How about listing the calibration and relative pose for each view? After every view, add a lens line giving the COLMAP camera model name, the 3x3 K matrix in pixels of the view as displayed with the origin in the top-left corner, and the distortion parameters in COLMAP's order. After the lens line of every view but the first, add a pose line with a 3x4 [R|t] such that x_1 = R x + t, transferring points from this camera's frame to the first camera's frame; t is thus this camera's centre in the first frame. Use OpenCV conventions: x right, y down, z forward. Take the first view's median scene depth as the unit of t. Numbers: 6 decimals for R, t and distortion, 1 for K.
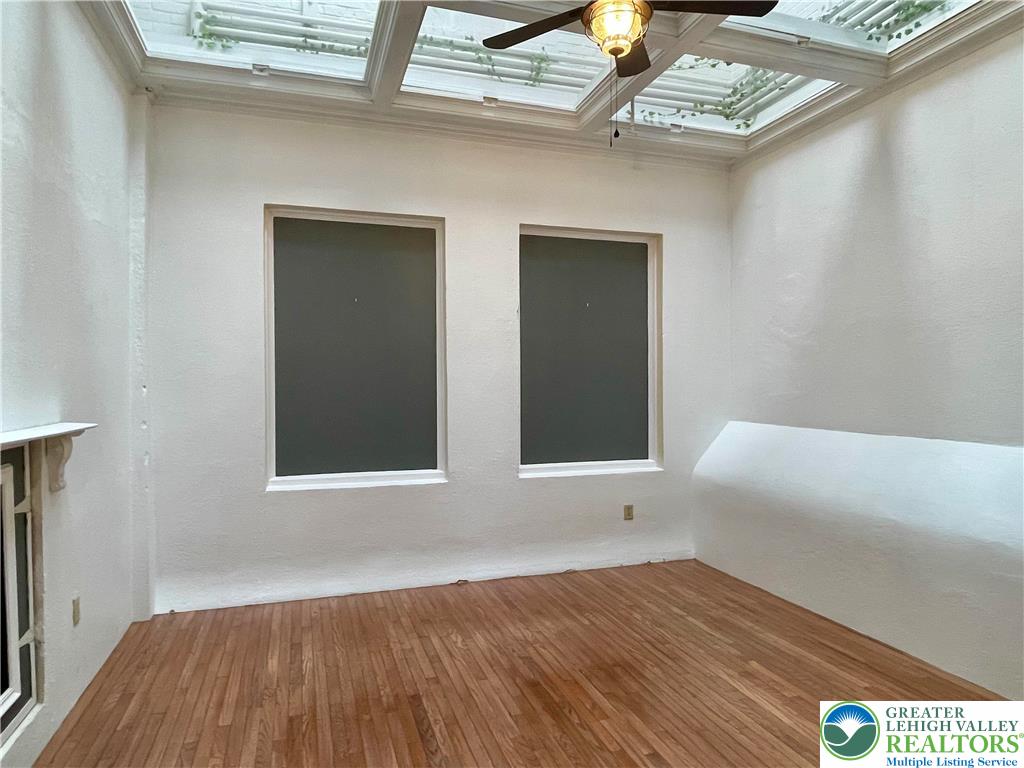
lens RADIAL K [[669.3, 0, 512.0], [0, 669.3, 384.0], [0, 0, 1]] dist [-0.007650, -0.002092]
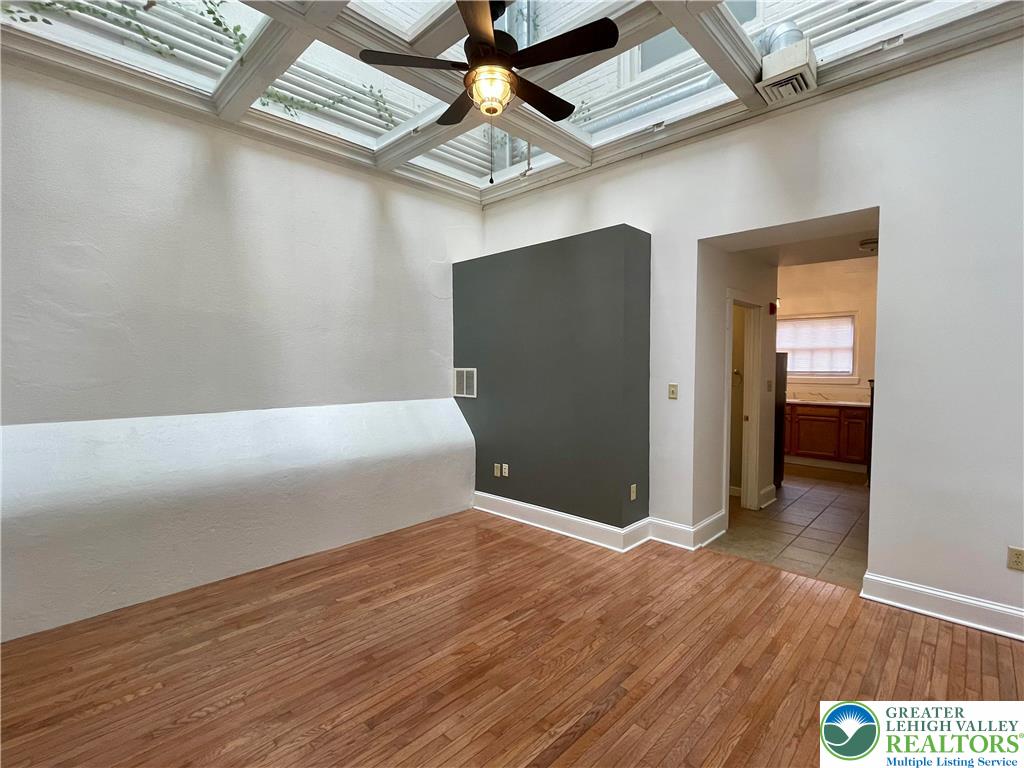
lens RADIAL K [[485.2, 0, 512.0], [0, 485.2, 384.0], [0, 0, 1]] dist [0.019070, -0.000082]
pose [[-0.475994, -0.039467, 0.878563, -0.582116], [-0.002210, 0.999043, 0.043681, -0.020162], [-0.879446, 0.018850, -0.475626, 1.177629]]
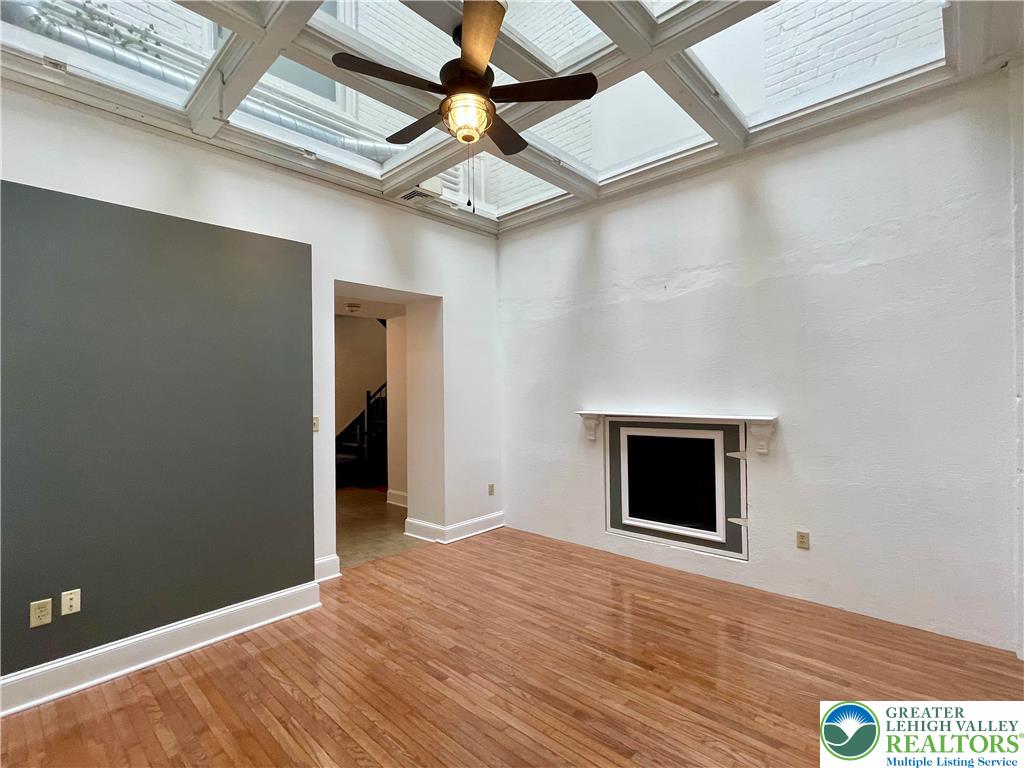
lens RADIAL K [[482.8, 0, 512.0], [0, 482.8, 384.0], [0, 0, 1]] dist [0.014666, 0.000440]
pose [[-0.883149, 0.006880, -0.469043, 0.426190], [0.017874, 0.999660, -0.018990, -0.014596], [0.468752, -0.025155, -0.882971, 1.521775]]
